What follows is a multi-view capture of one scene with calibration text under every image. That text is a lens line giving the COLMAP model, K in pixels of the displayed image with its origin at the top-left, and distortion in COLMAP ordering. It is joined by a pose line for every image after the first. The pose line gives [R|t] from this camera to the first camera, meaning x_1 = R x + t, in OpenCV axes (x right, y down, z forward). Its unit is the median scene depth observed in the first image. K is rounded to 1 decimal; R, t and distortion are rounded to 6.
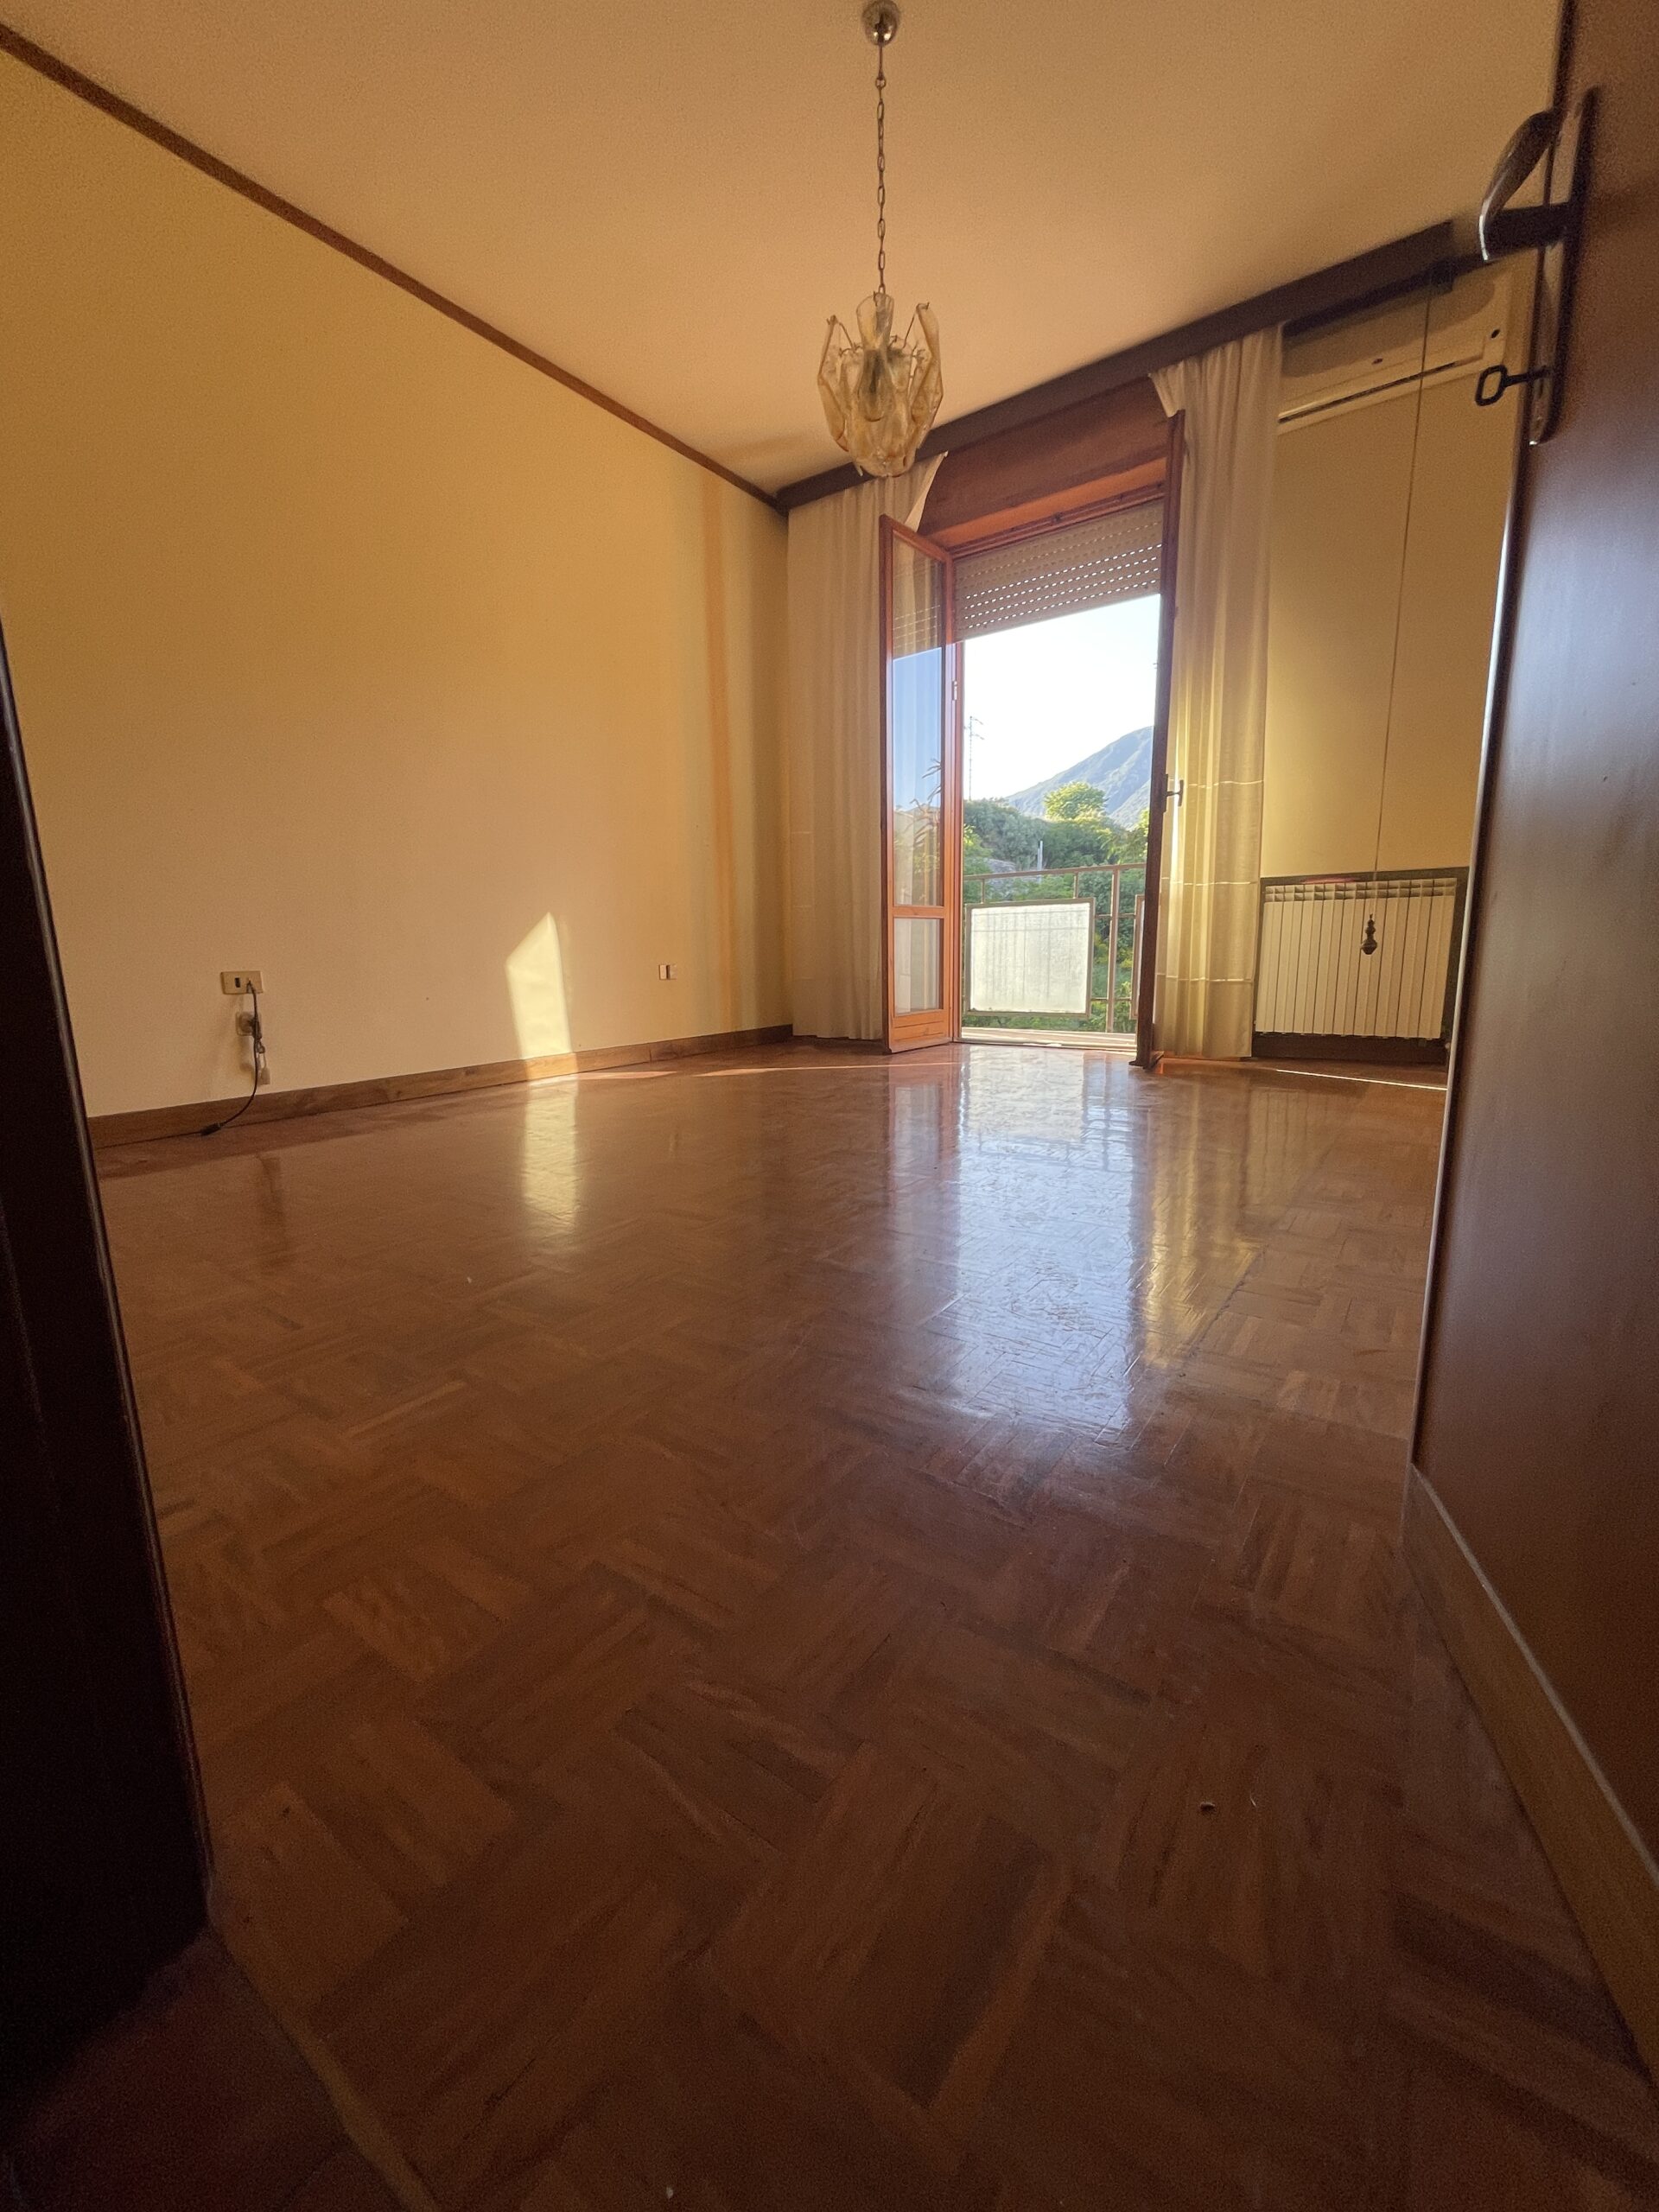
lens RADIAL K [[892.8, 0, 819.3], [0, 892.8, 1110.5], [0, 0, 1]] dist [0.000243, -0.000326]
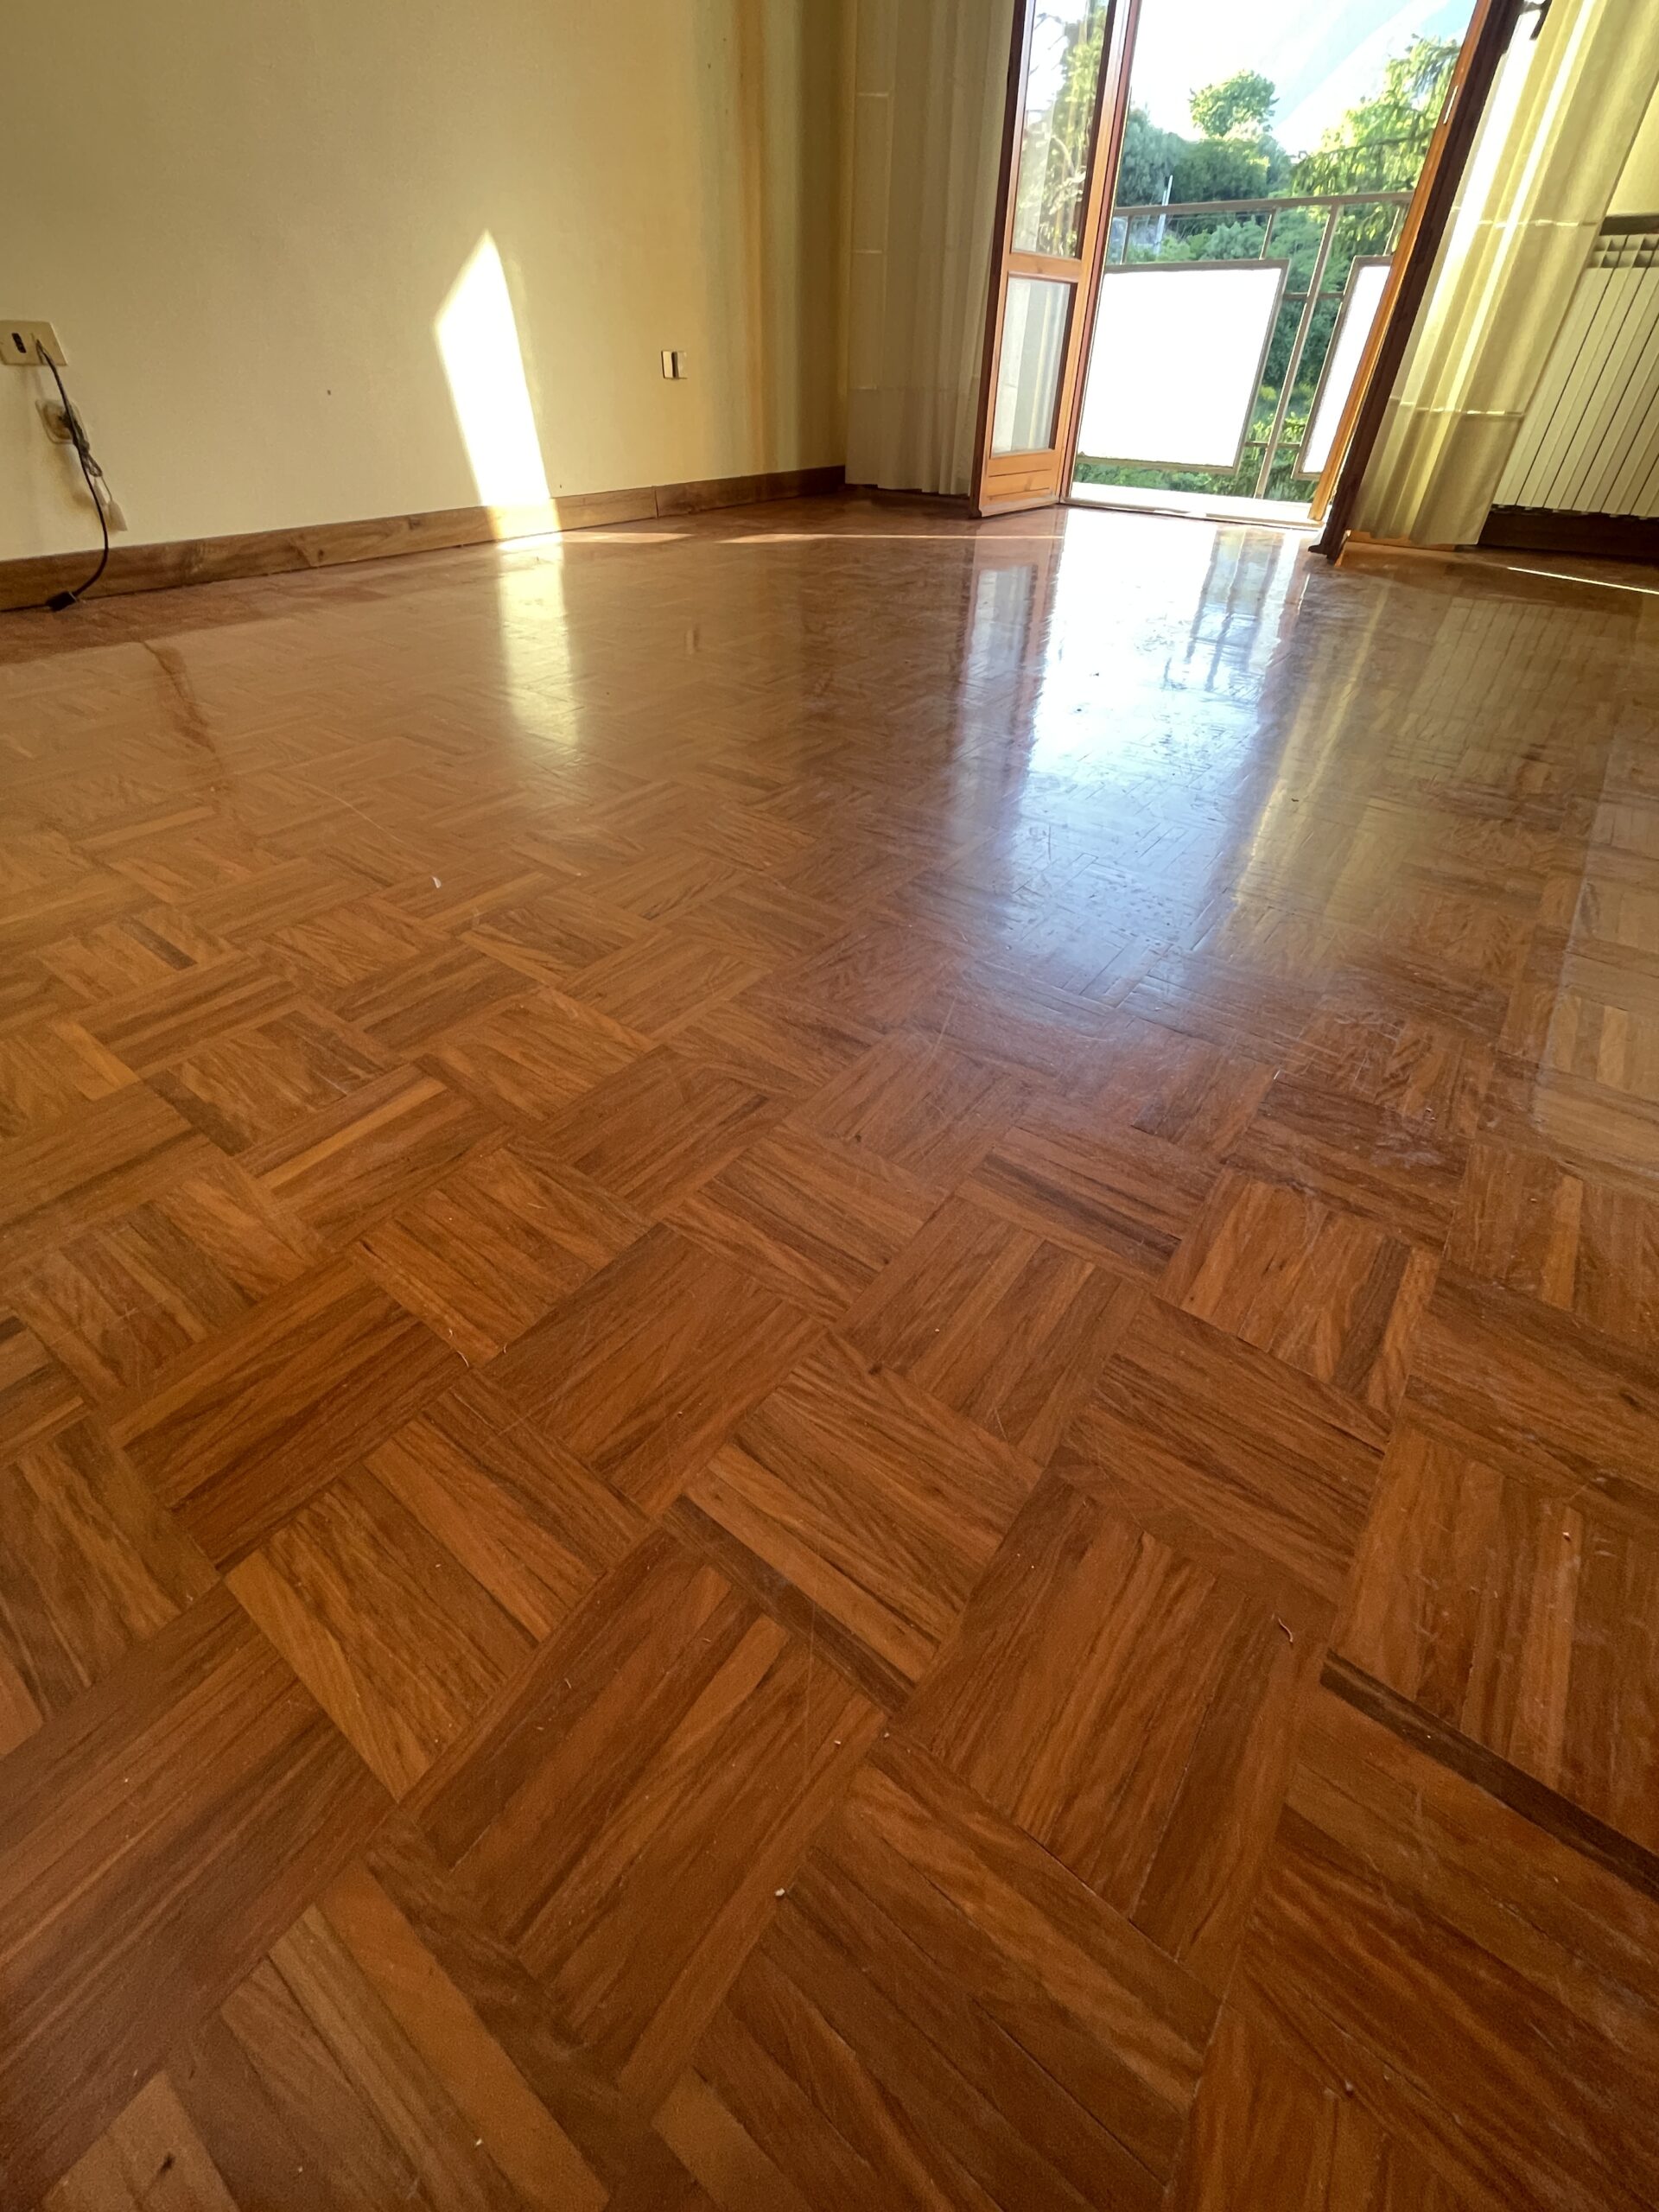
lens RADIAL K [[892.8, 0, 835.6], [0, 892.8, 1099.9], [0, 0, 1]] dist [0.000243, -0.000326]
pose [[0.999261, 0.036997, 0.010384, -0.044927], [-0.037301, 0.869018, 0.493373, -0.007543], [0.009230, -0.493396, 0.869756, 0.166865]]
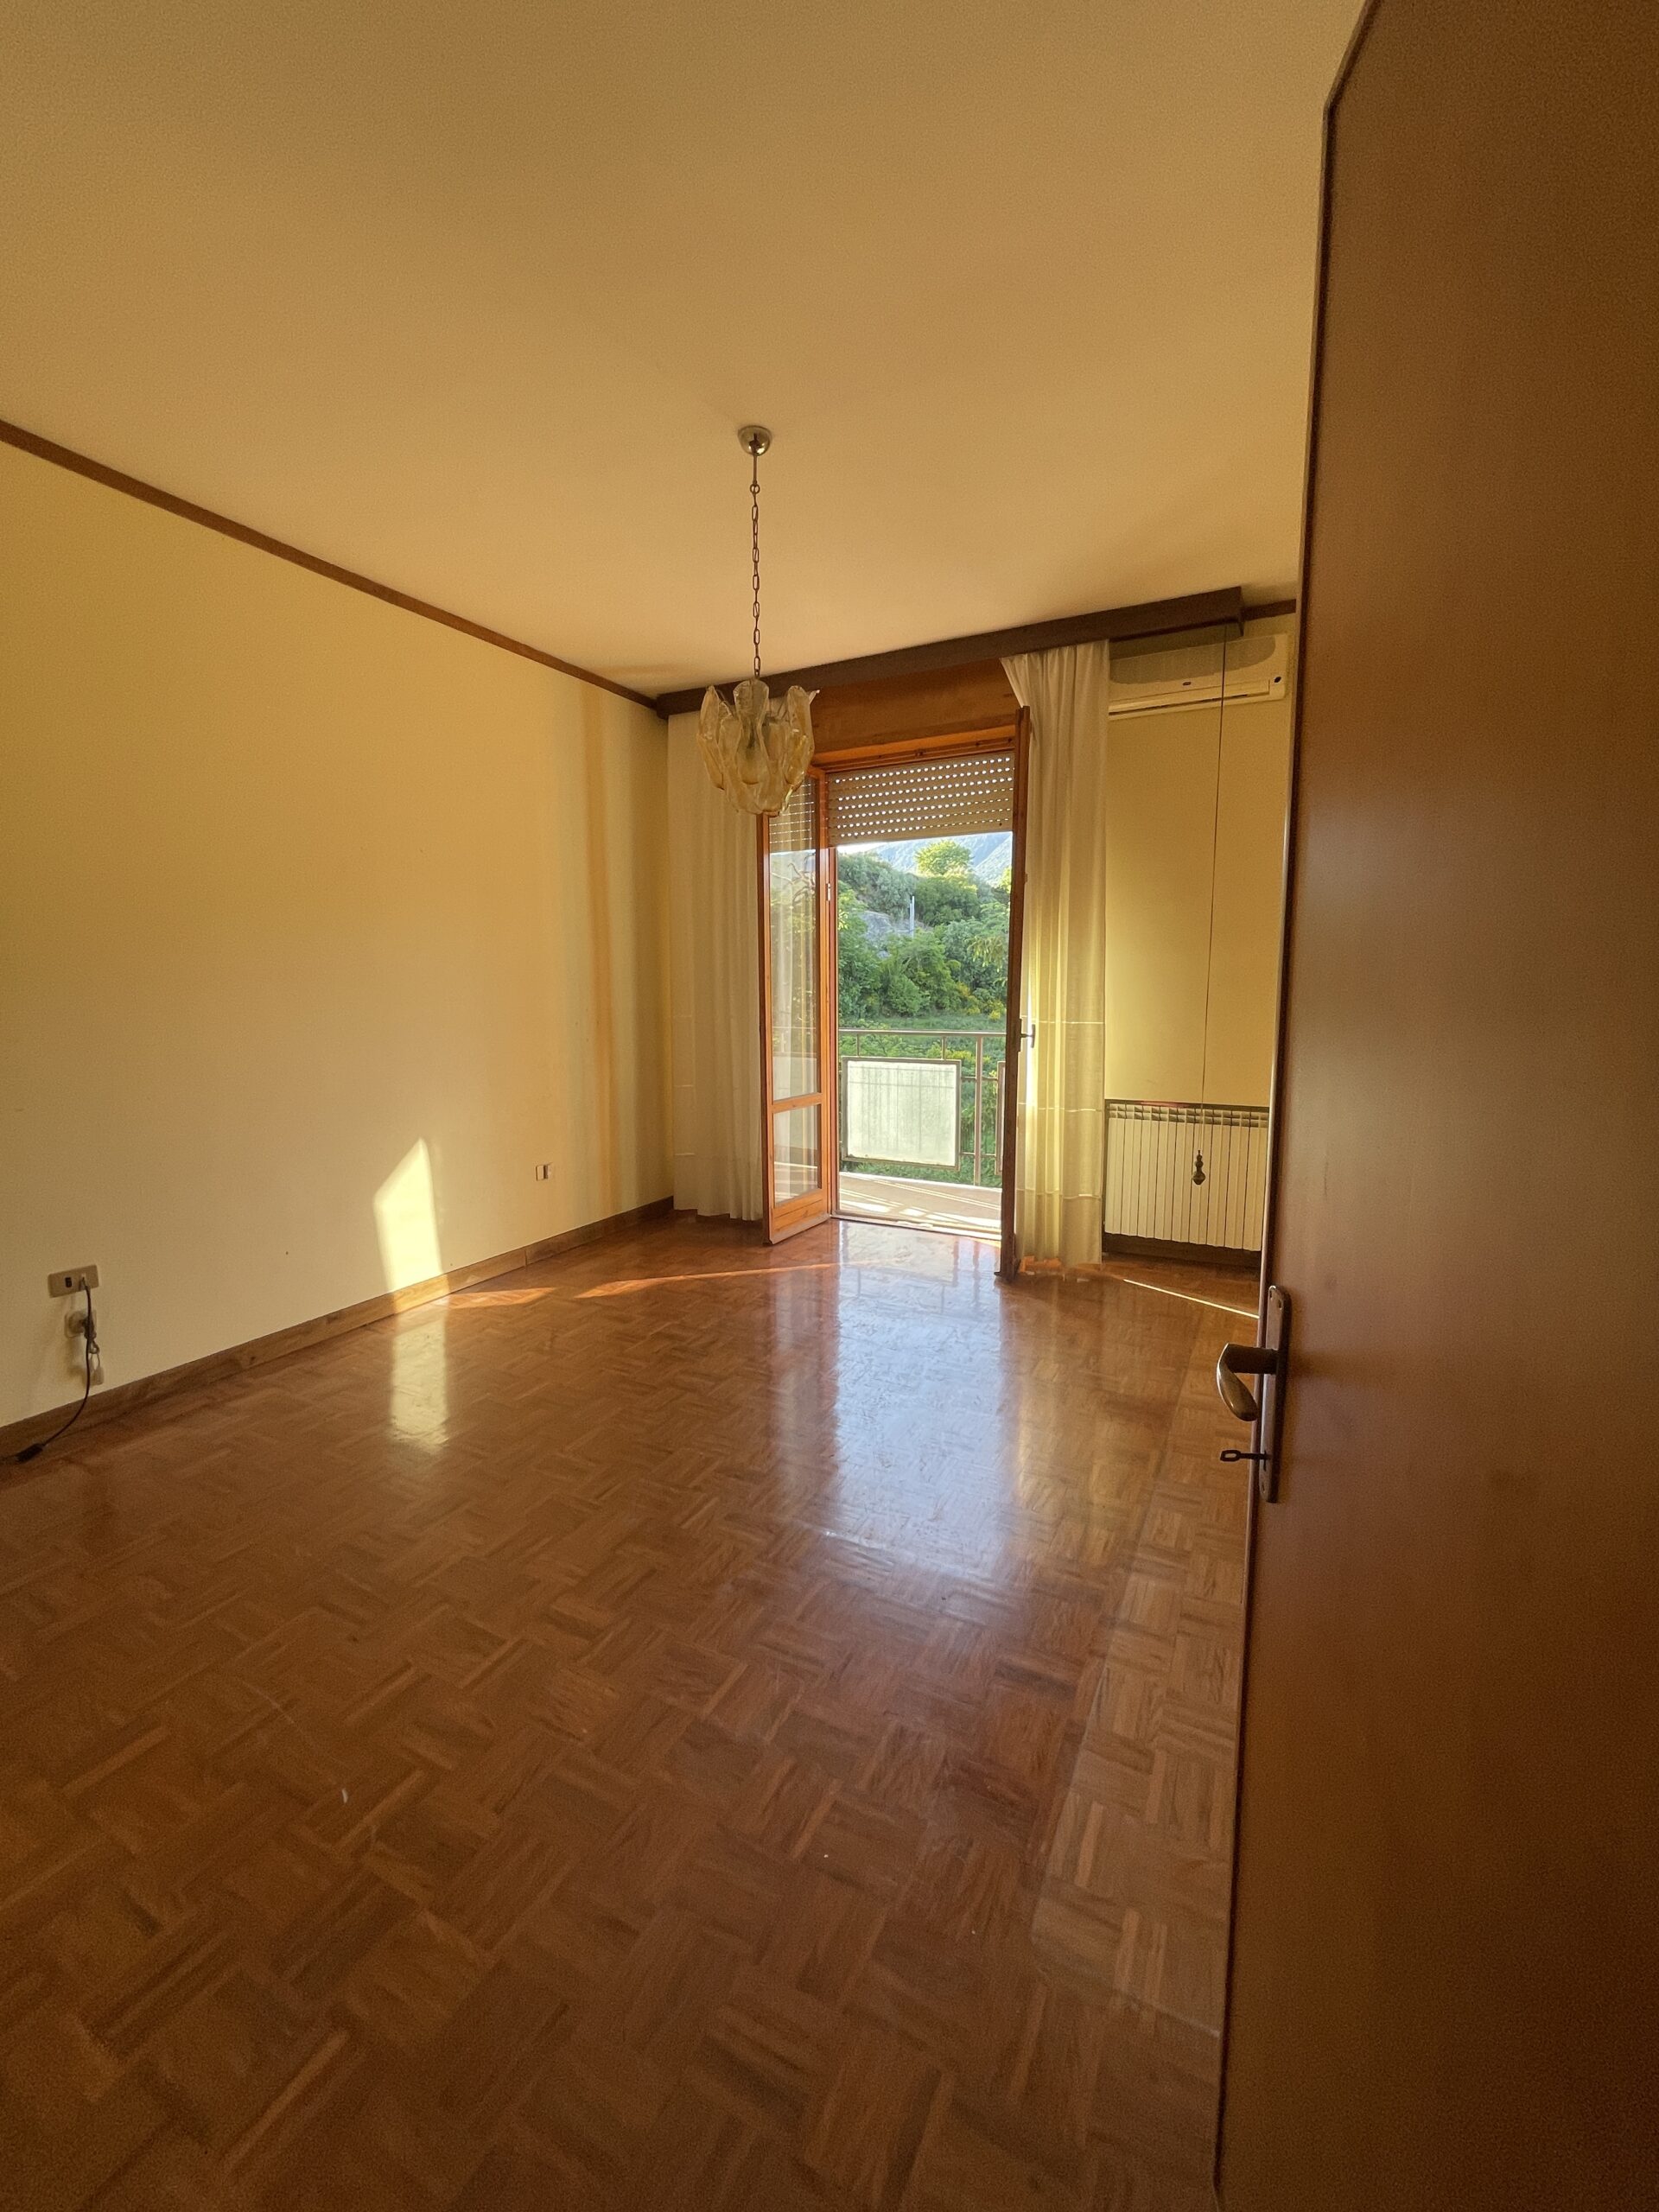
lens RADIAL K [[892.8, 0, 835.7], [0, 892.8, 1102.0], [0, 0, 1]] dist [0.000243, -0.000326]
pose [[0.988392, -0.004054, 0.151871, -0.002292], [0.012049, 0.998587, -0.051762, -0.263061], [-0.151446, 0.052991, 0.987044, -0.046349]]
